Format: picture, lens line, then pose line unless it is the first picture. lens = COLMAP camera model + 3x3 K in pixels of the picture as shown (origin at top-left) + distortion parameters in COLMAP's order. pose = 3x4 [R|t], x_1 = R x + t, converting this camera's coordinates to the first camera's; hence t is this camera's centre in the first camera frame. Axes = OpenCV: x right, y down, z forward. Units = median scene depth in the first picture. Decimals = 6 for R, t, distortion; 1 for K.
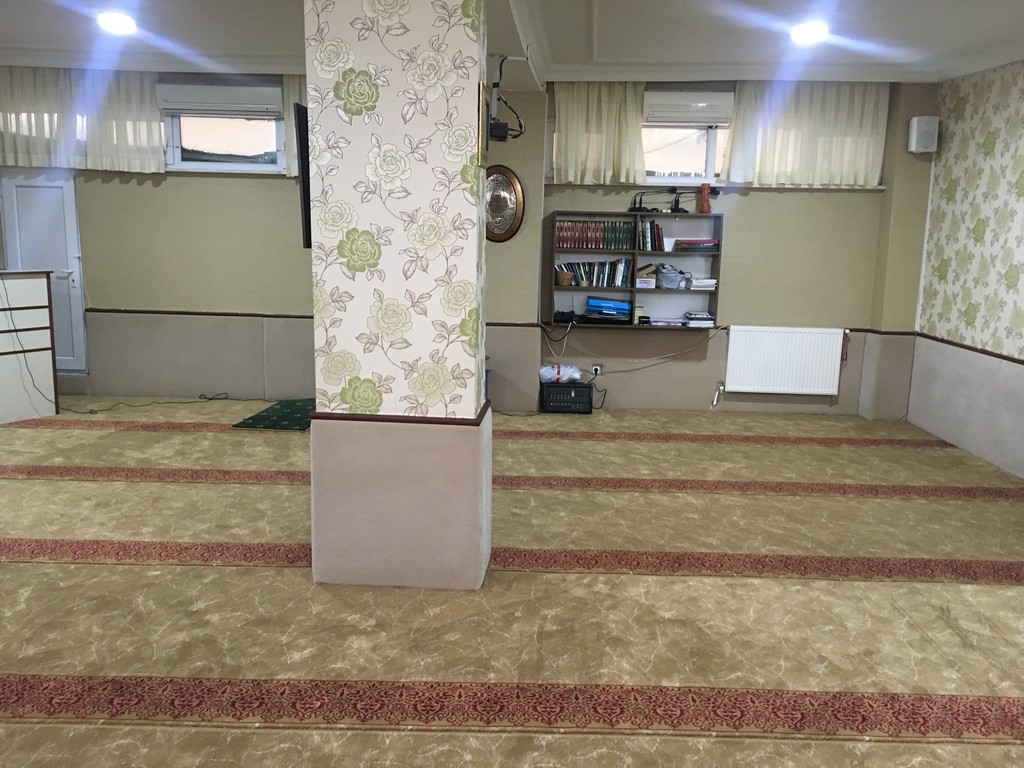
lens RADIAL K [[859.5, 0, 518.1], [0, 859.5, 383.5], [0, 0, 1]] dist [0.077534, -0.088062]
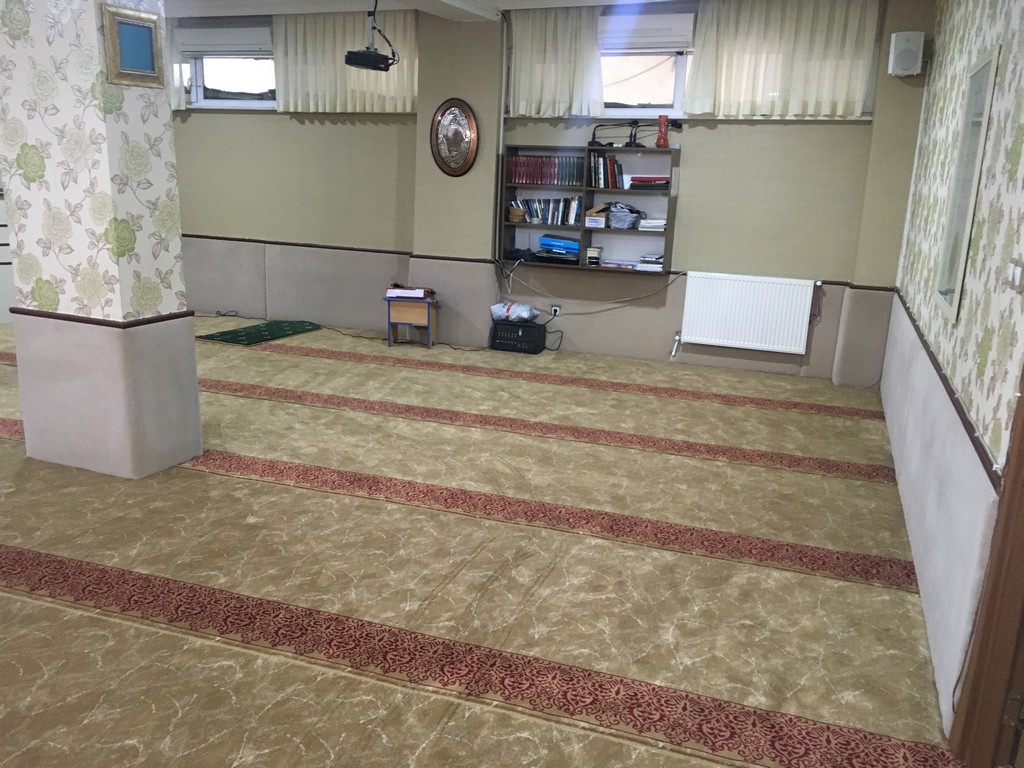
lens RADIAL K [[859.5, 0, 518.1], [0, 859.5, 383.5], [0, 0, 1]] dist [0.077534, -0.088062]
pose [[0.946075, 0.087614, -0.311874, 0.503548], [-0.070440, 0.995334, 0.065936, 0.006927], [0.316196, -0.040412, 0.947833, 0.073952]]
